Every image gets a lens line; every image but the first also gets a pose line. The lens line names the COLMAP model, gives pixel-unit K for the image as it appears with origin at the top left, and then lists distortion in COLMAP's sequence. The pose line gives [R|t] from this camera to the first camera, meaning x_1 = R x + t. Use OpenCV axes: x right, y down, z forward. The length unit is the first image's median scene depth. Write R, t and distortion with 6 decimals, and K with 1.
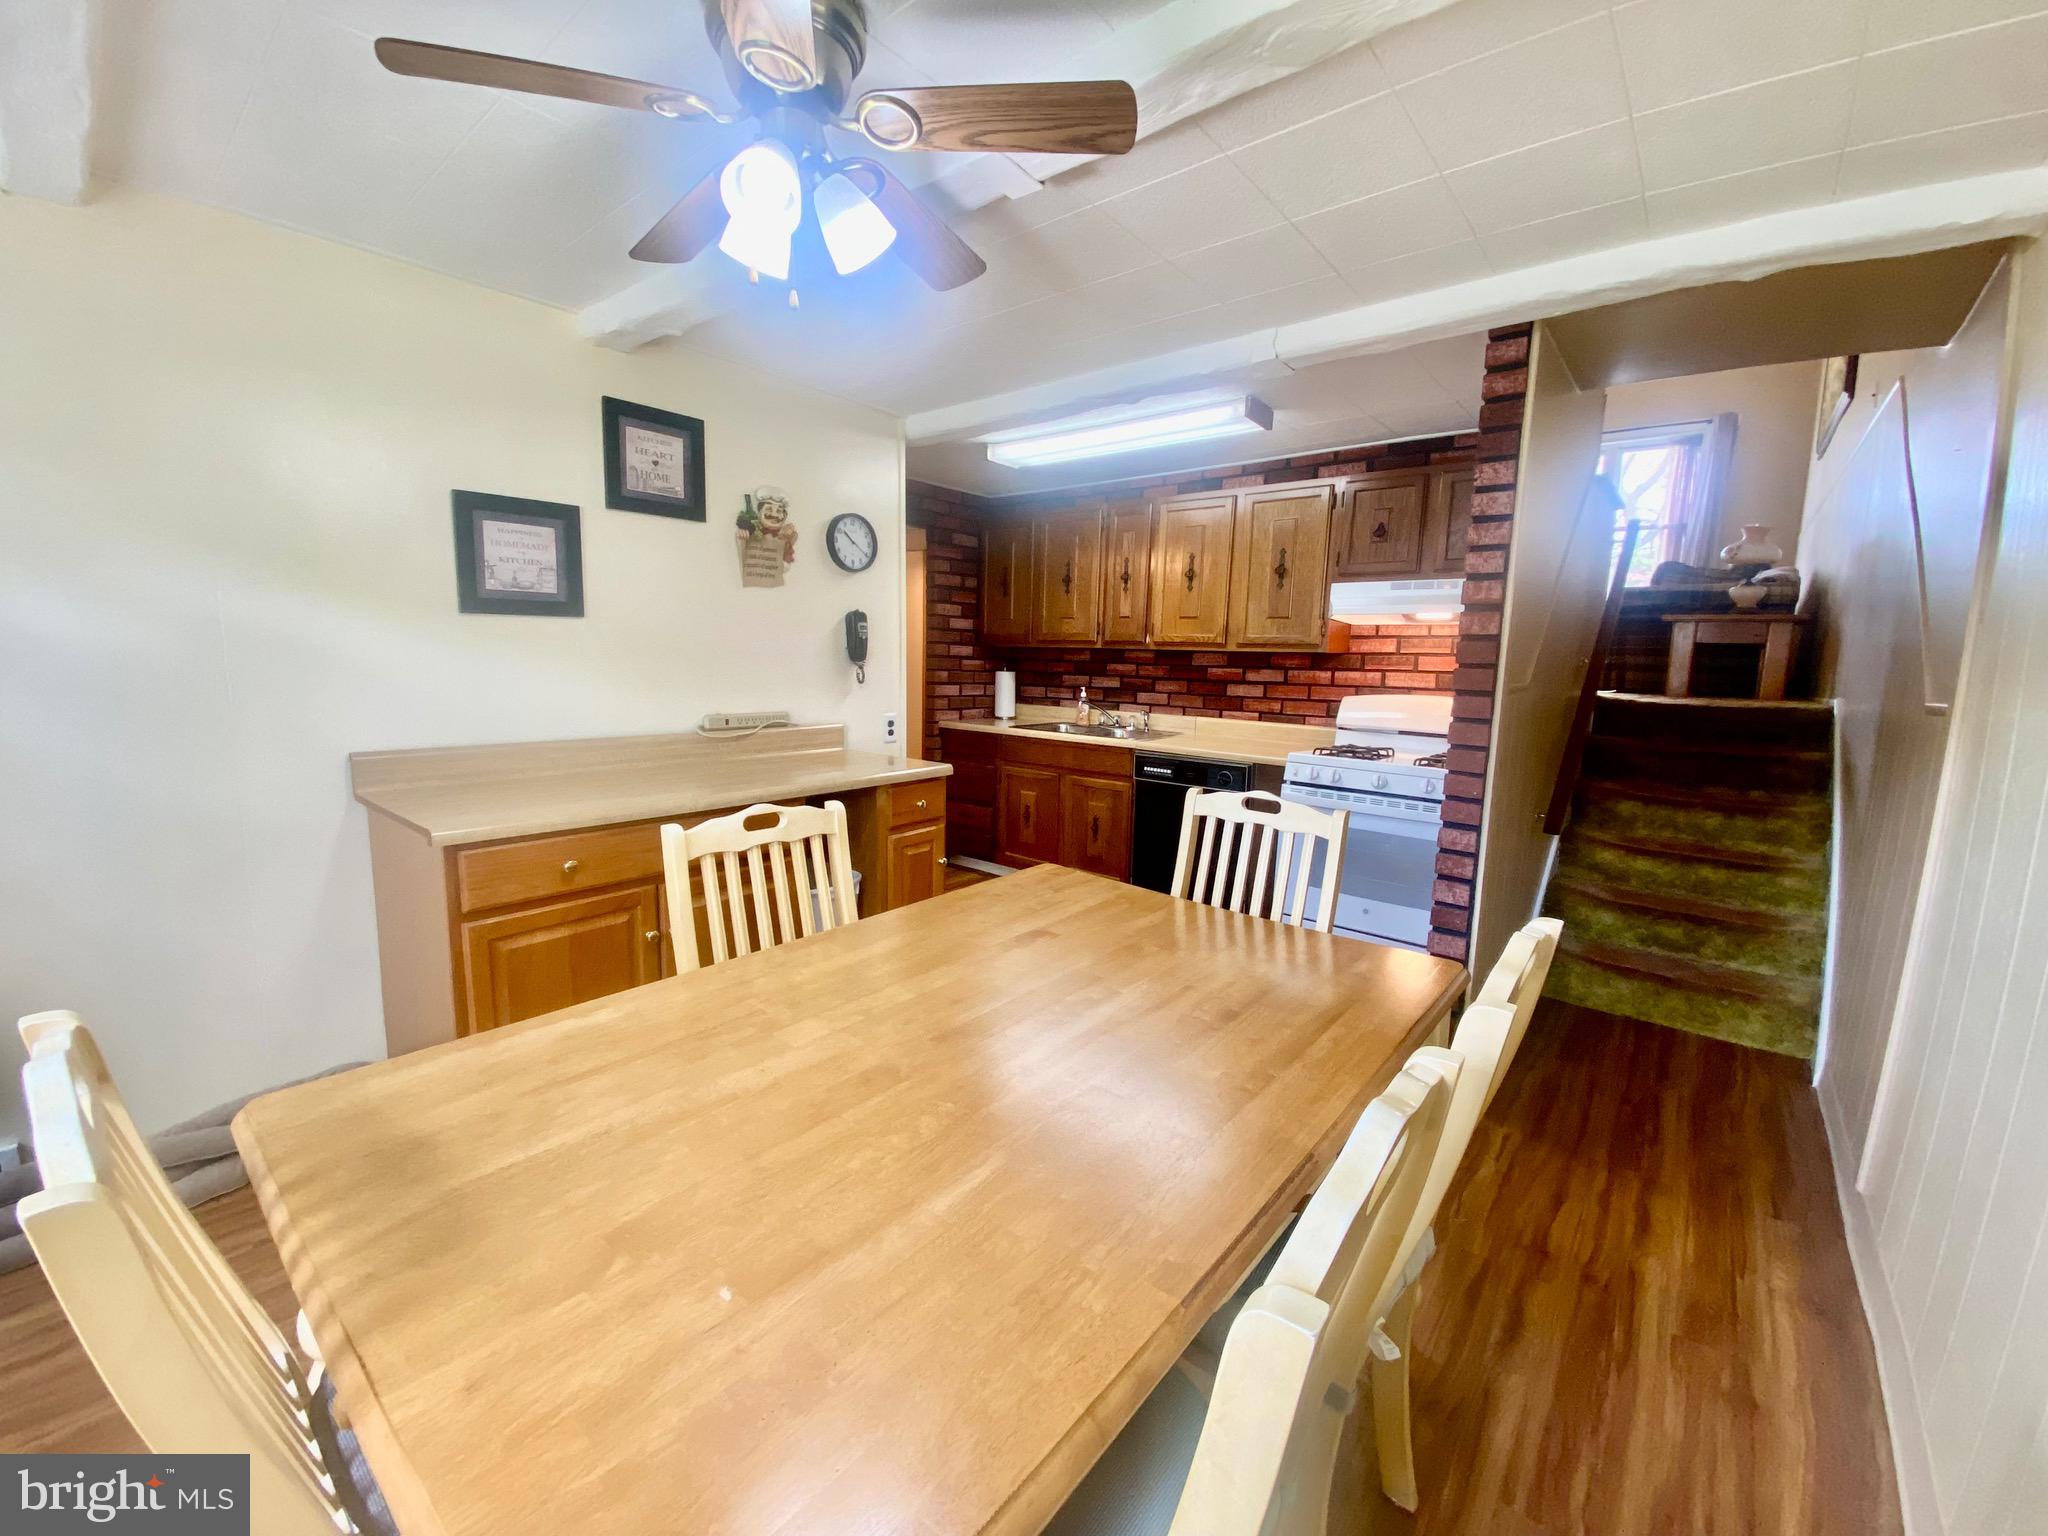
lens RADIAL K [[822.3, 0, 1008.2], [0, 822.3, 773.1], [0, 0, 1]] dist [0.007420, -0.013759]
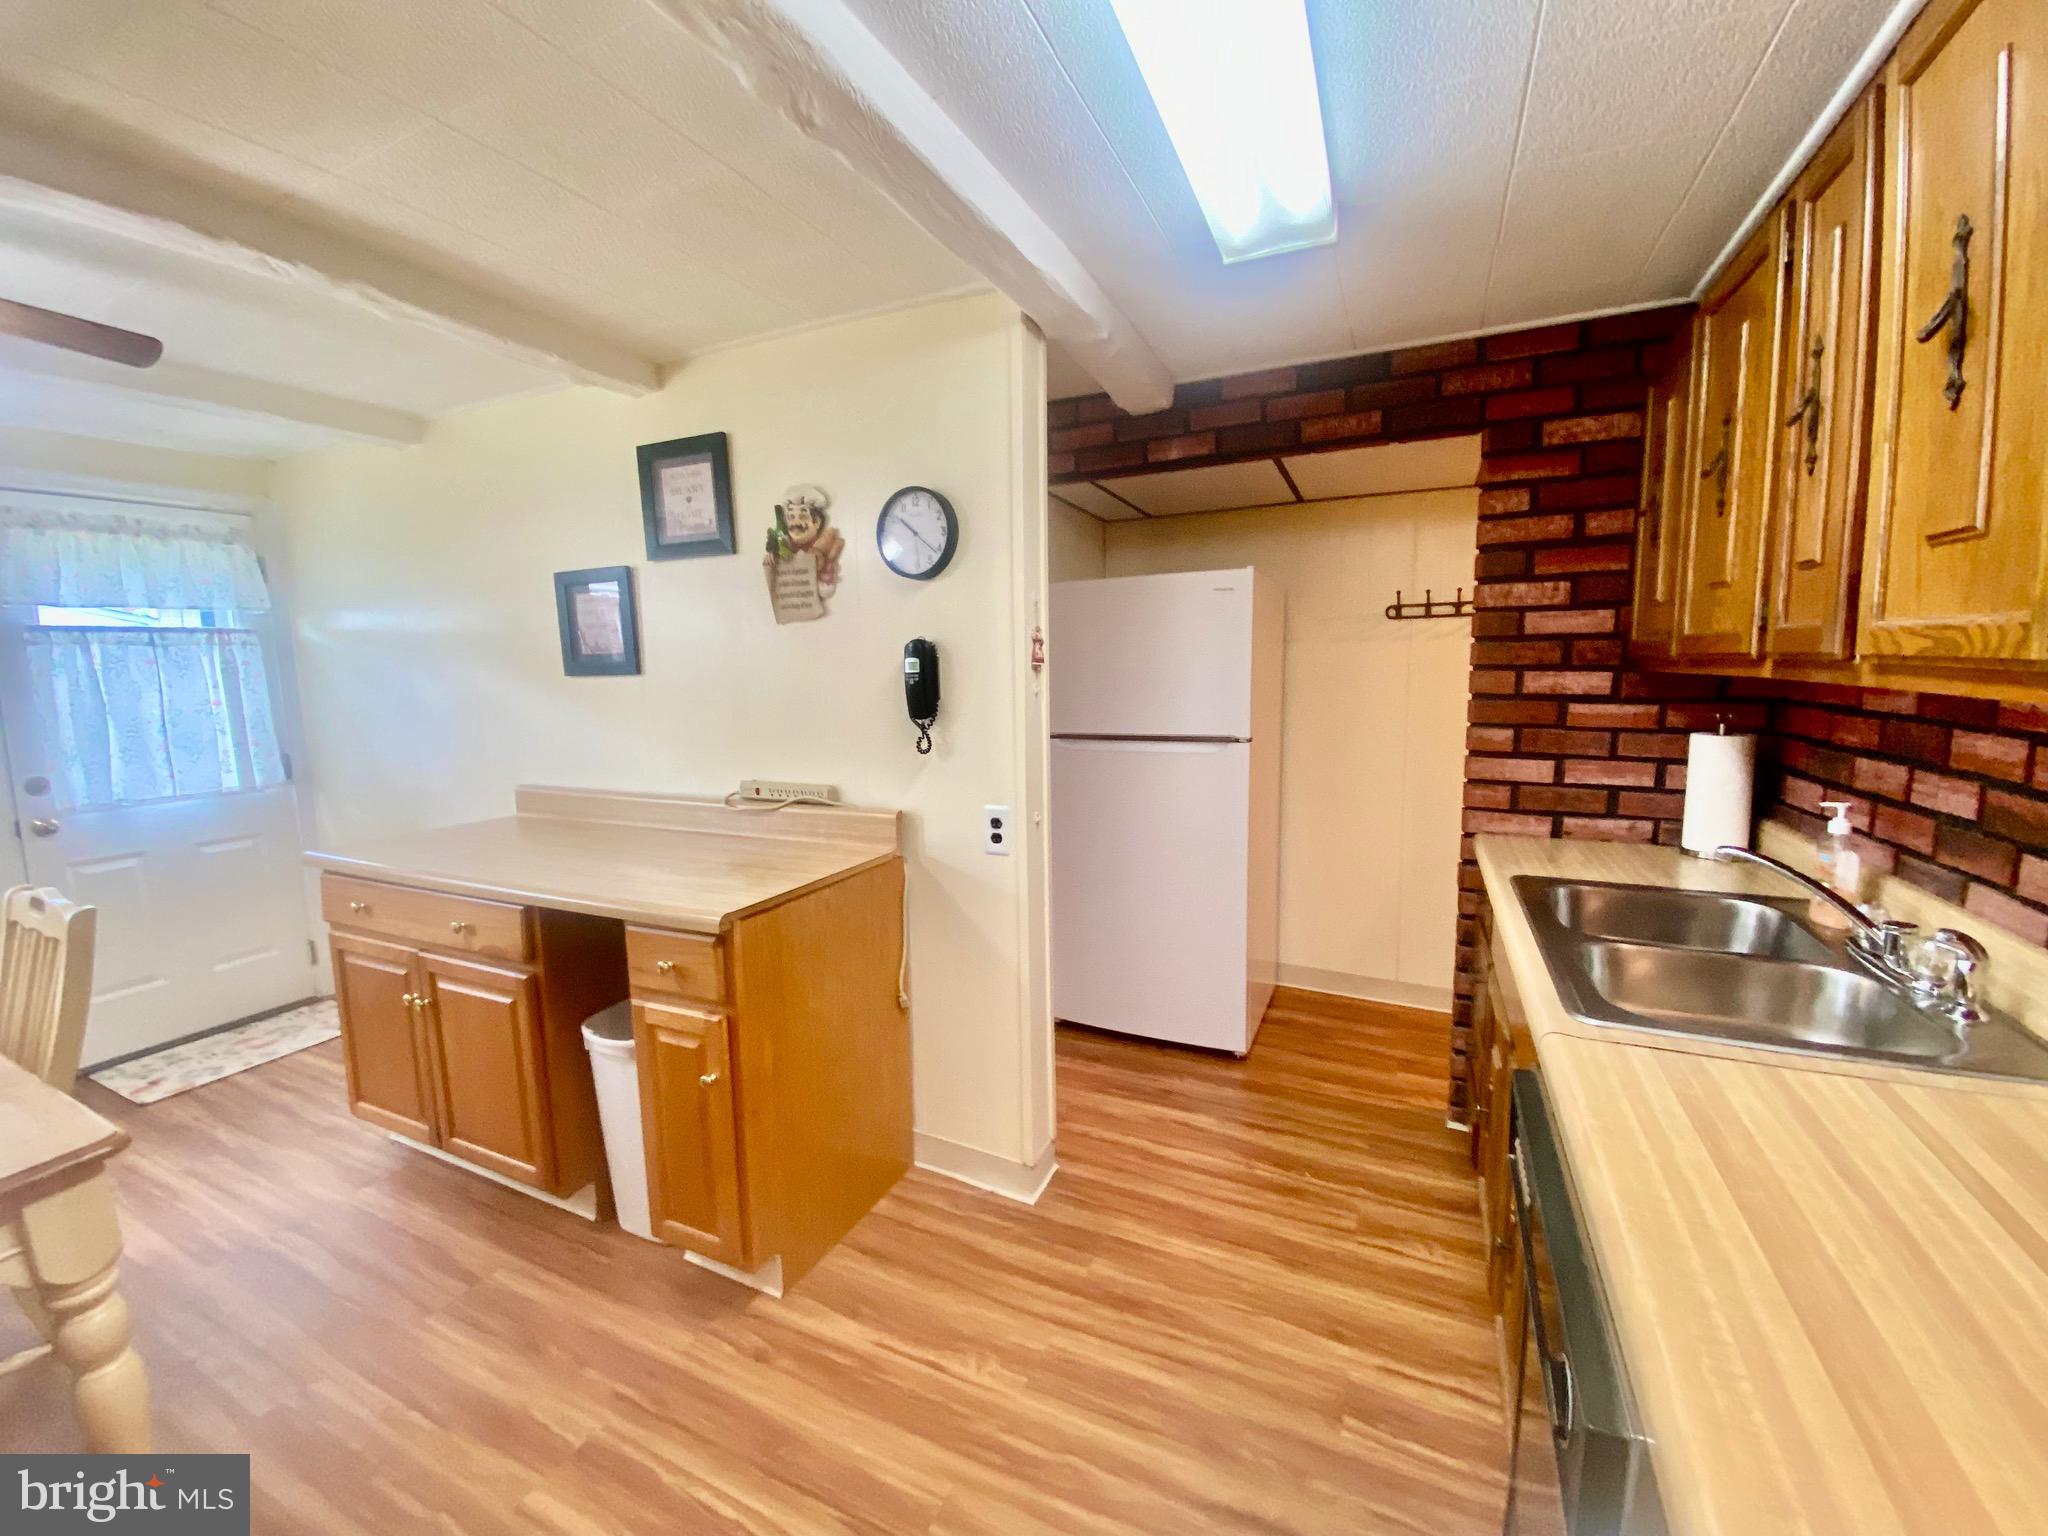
lens RADIAL K [[822.3, 0, 1023.9], [0, 822.3, 766.2], [0, 0, 1]] dist [0.007420, -0.013759]
pose [[0.256762, 0.088213, -0.962440, 0.368754], [-0.116132, 0.991427, 0.059888, -0.121828], [0.959472, 0.096393, 0.264805, 0.754608]]
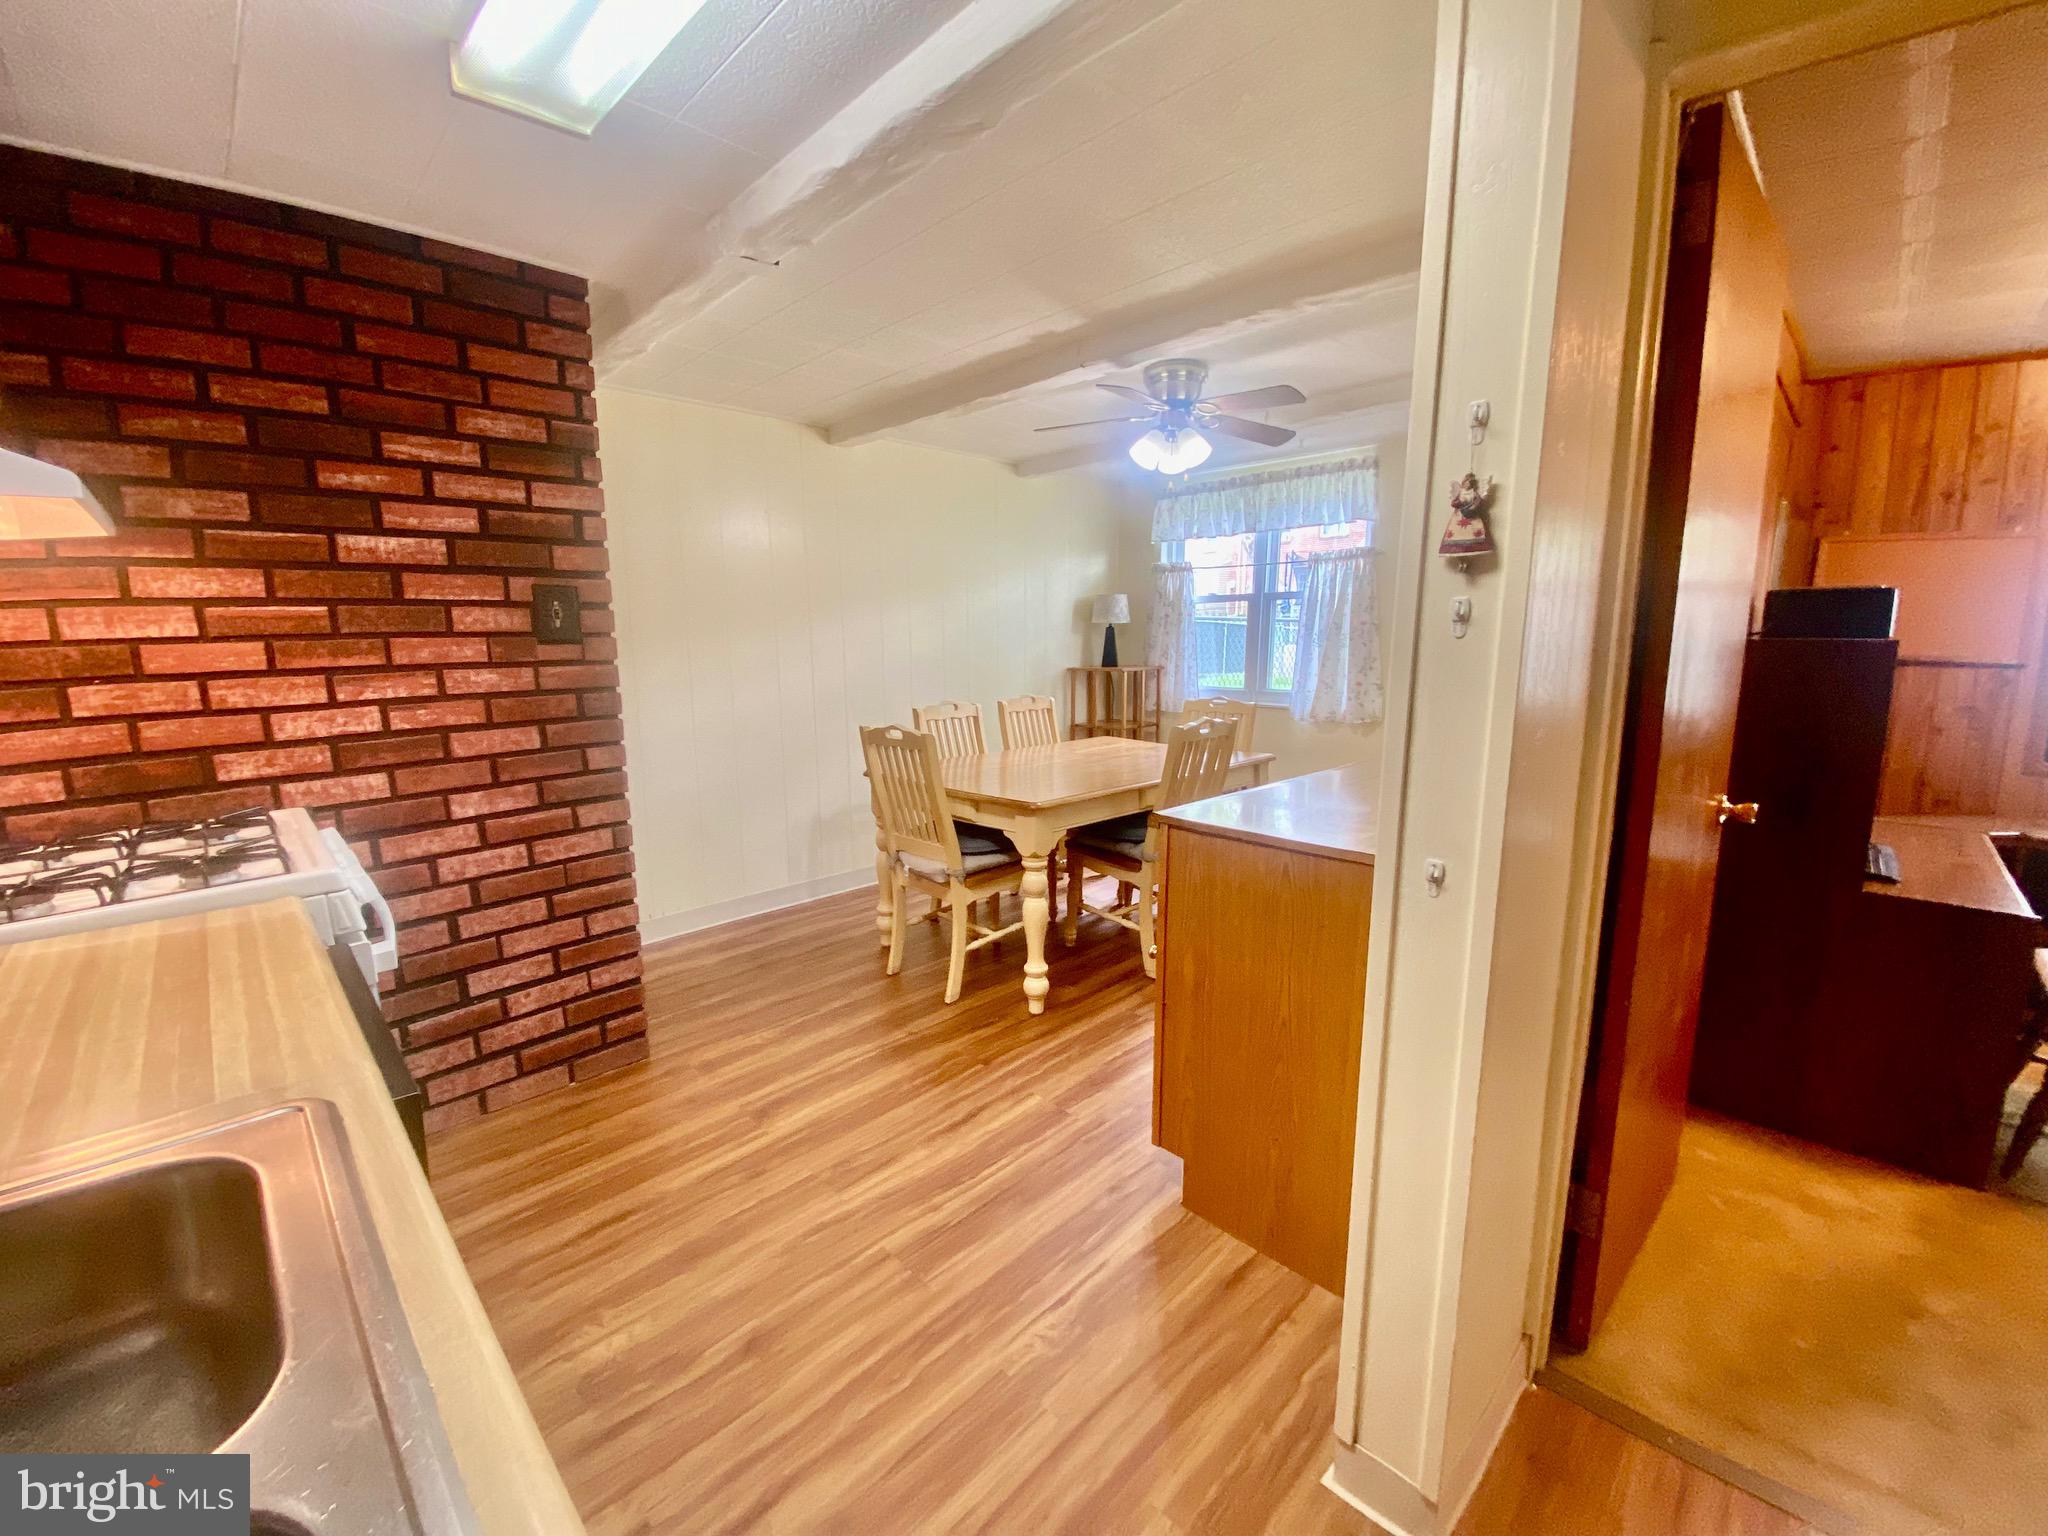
lens RADIAL K [[822.3, 0, 1024.2], [0, 822.3, 766.4], [0, 0, 1]] dist [0.007420, -0.013759]
pose [[-0.996359, -0.035109, 0.077697, -0.014461], [-0.009833, 0.952518, 0.304325, -0.169874], [-0.084692, 0.302452, -0.949394, 1.154242]]
